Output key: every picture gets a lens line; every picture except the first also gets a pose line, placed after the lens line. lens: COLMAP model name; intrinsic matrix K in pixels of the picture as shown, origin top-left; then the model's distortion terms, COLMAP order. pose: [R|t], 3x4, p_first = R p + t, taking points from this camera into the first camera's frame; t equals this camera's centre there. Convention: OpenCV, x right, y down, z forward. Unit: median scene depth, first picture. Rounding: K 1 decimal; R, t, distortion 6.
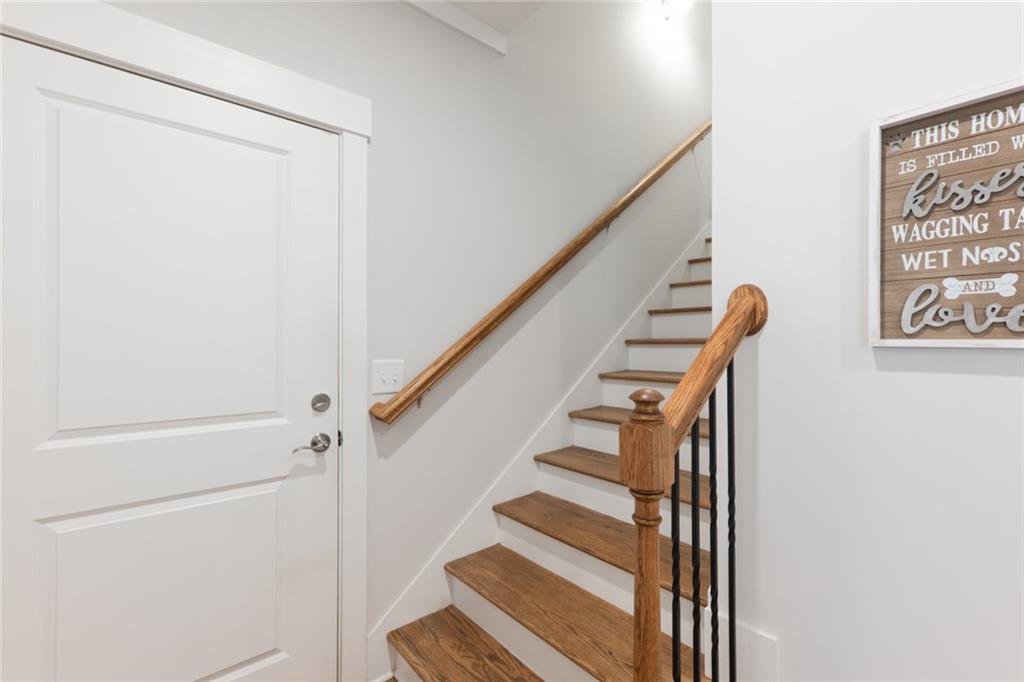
lens RADIAL K [[442.0, 0, 516.9], [0, 442.0, 336.6], [0, 0, 1]] dist [0.002506, 0.001151]
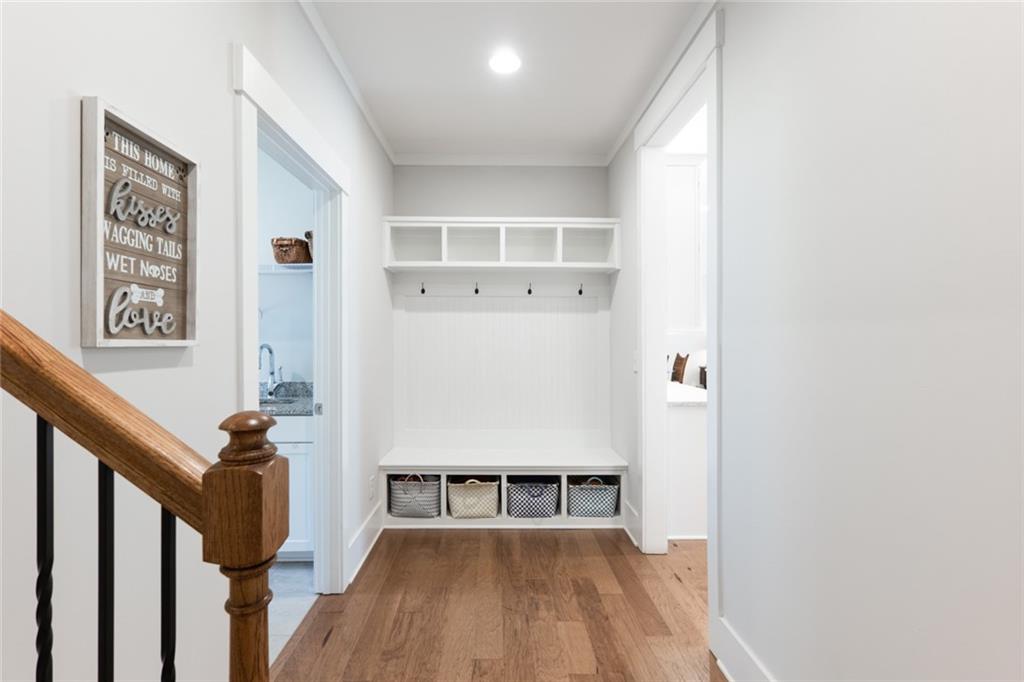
lens RADIAL K [[443.6, 0, 505.0], [0, 443.6, 338.9], [0, 0, 1]] dist [-0.001451, -0.000030]
pose [[-0.773726, 0.007289, 0.633479, -0.435104], [-0.000717, 0.999923, -0.012380, 0.016799], [-0.633520, -0.010033, -0.773661, 1.260655]]
